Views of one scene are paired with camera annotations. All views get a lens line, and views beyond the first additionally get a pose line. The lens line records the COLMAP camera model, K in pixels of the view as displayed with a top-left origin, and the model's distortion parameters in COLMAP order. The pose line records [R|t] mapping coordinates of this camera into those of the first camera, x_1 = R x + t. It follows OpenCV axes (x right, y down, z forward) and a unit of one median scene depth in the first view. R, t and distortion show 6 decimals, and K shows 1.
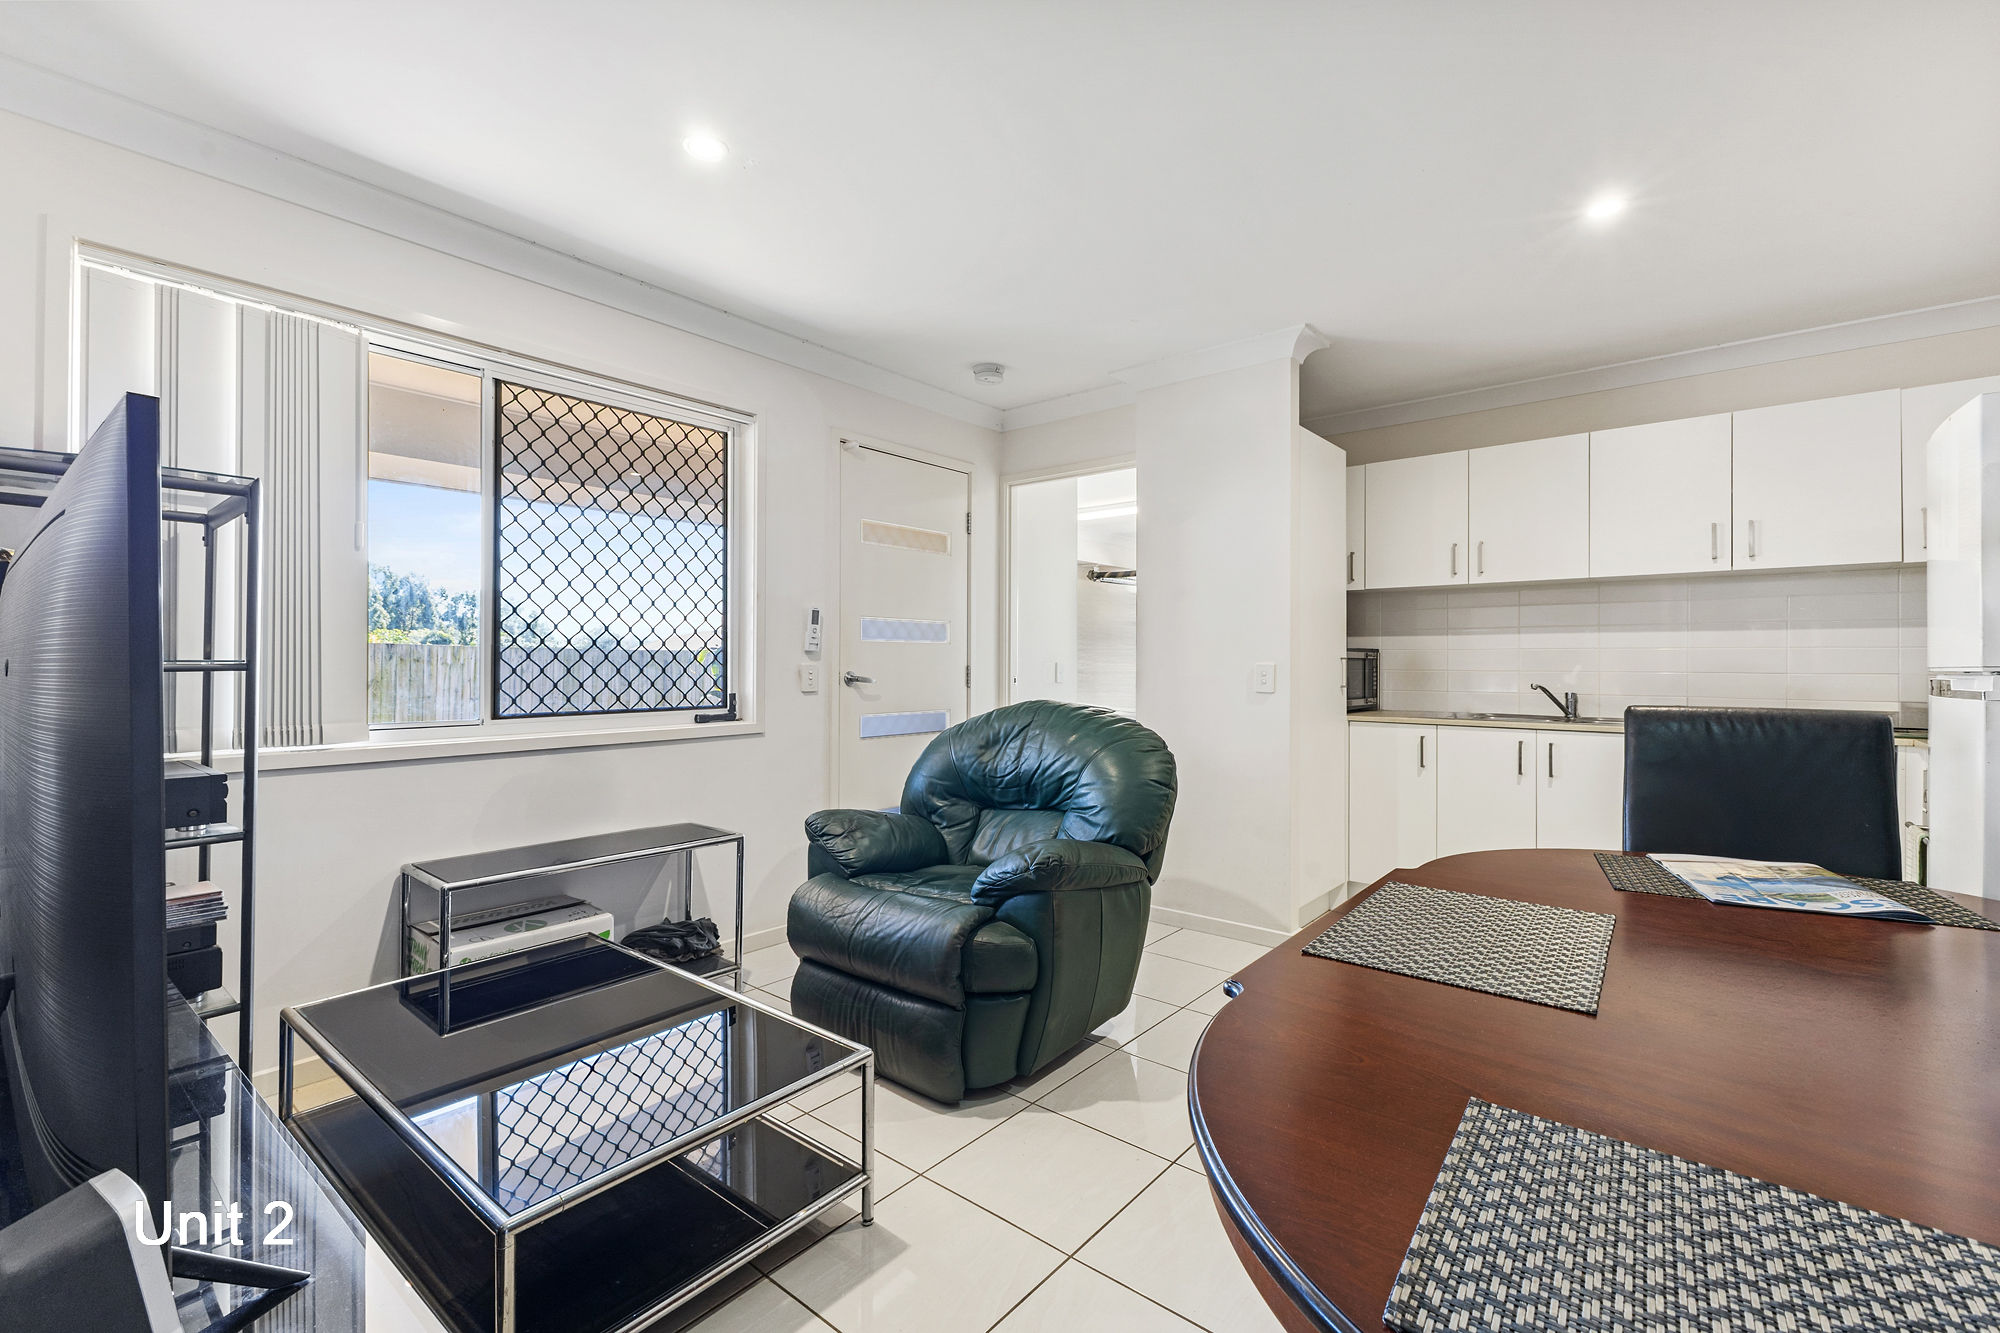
lens RADIAL K [[868.0, 0, 1000.5], [0, 868.0, 662.8], [0, 0, 1]] dist [0.003640, 0.000678]
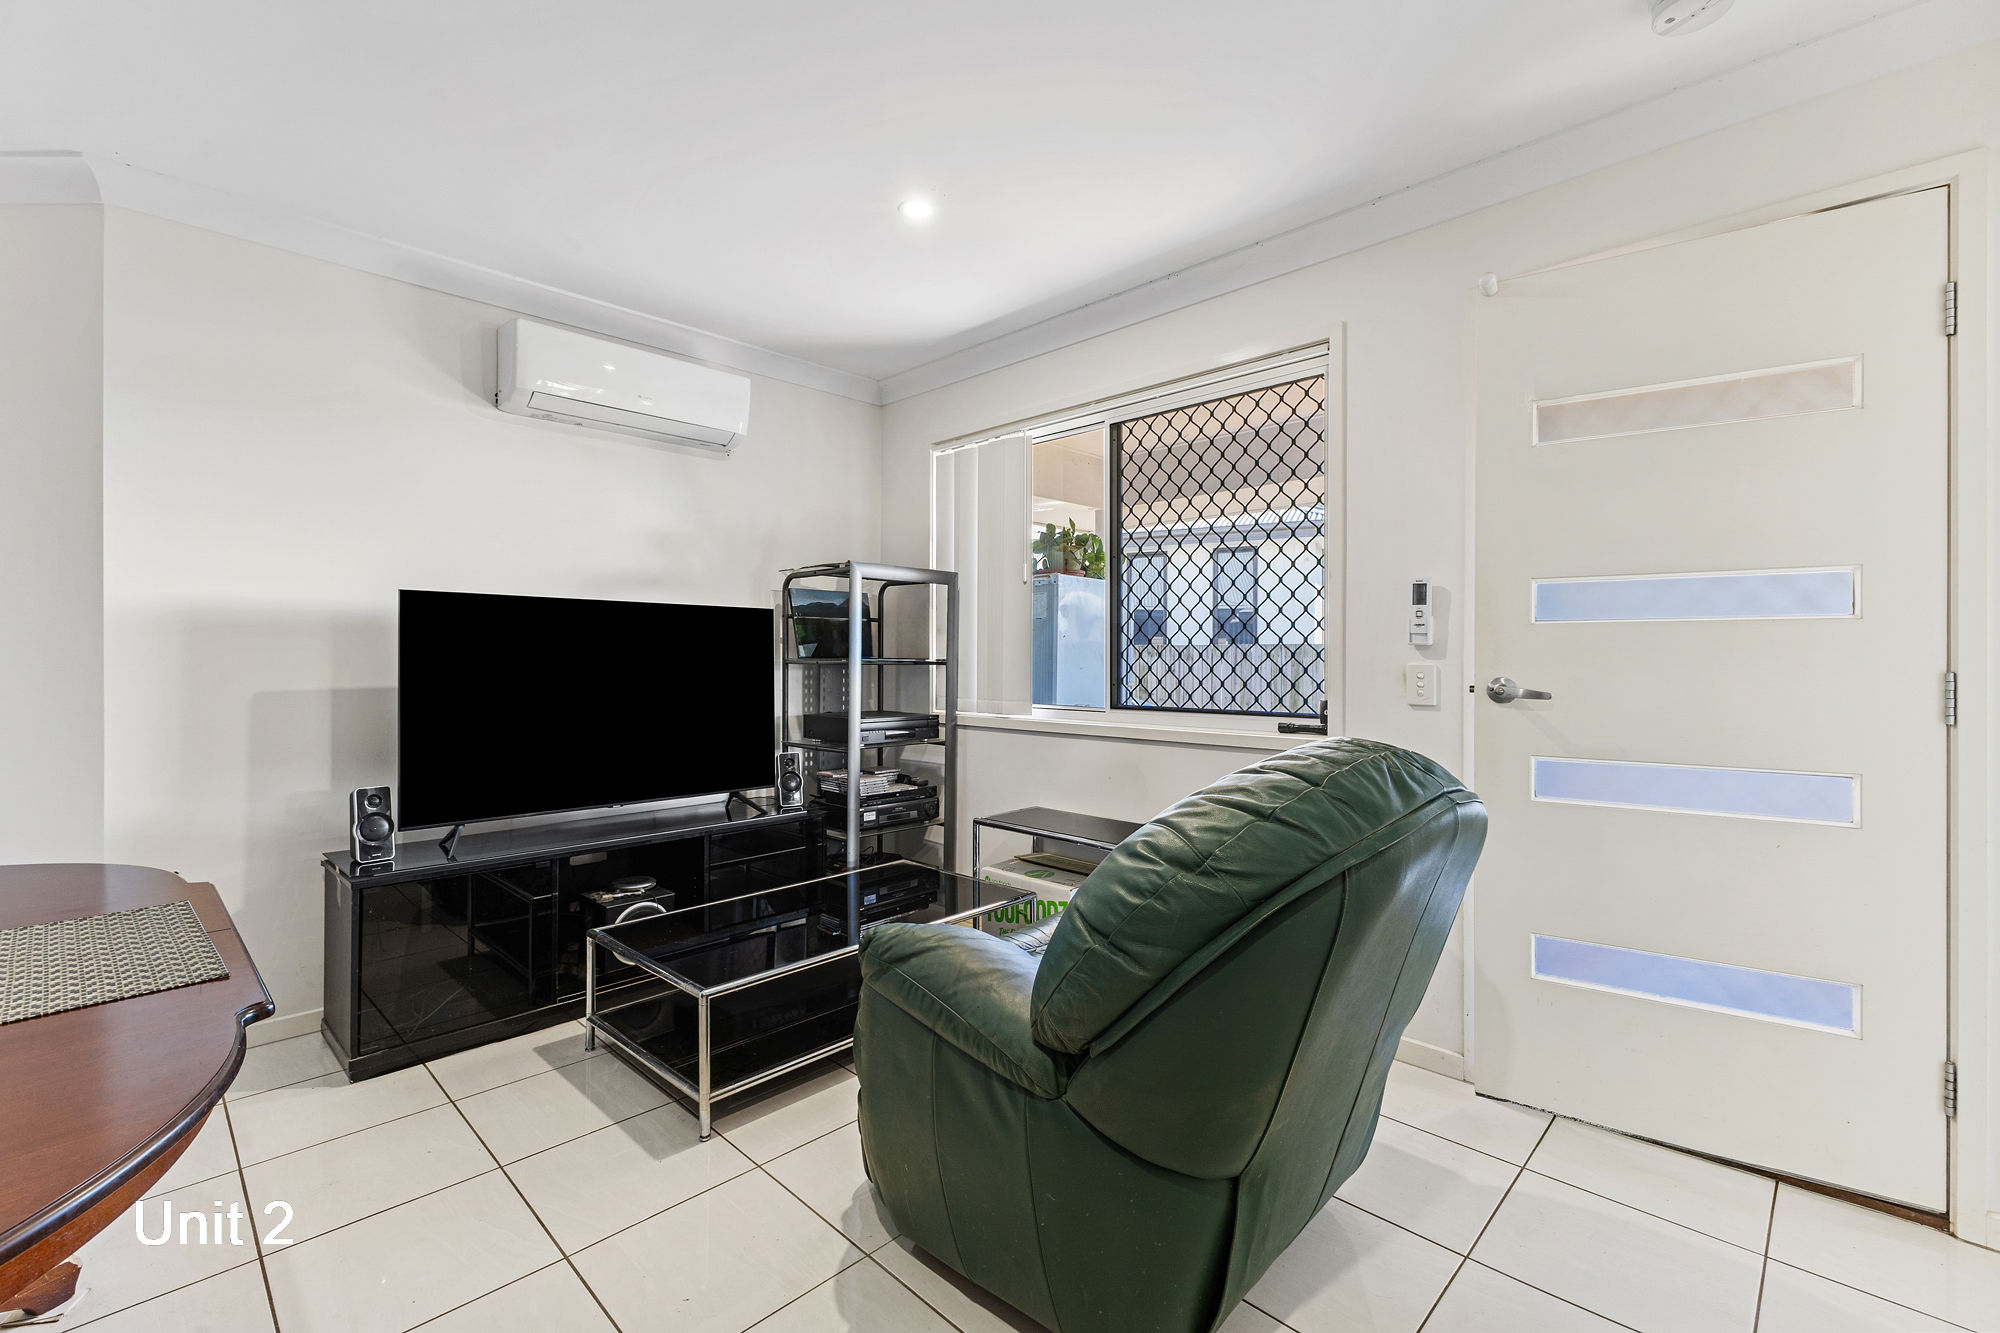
lens RADIAL K [[868.0, 0, 1001.7], [0, 868.0, 660.8], [0, 0, 1]] dist [0.003640, 0.000678]
pose [[-0.098469, -0.003494, -0.995134, 0.560347], [-0.005205, 0.999982, -0.002996, 0.003450], [0.995127, 0.004885, -0.098485, 0.870637]]
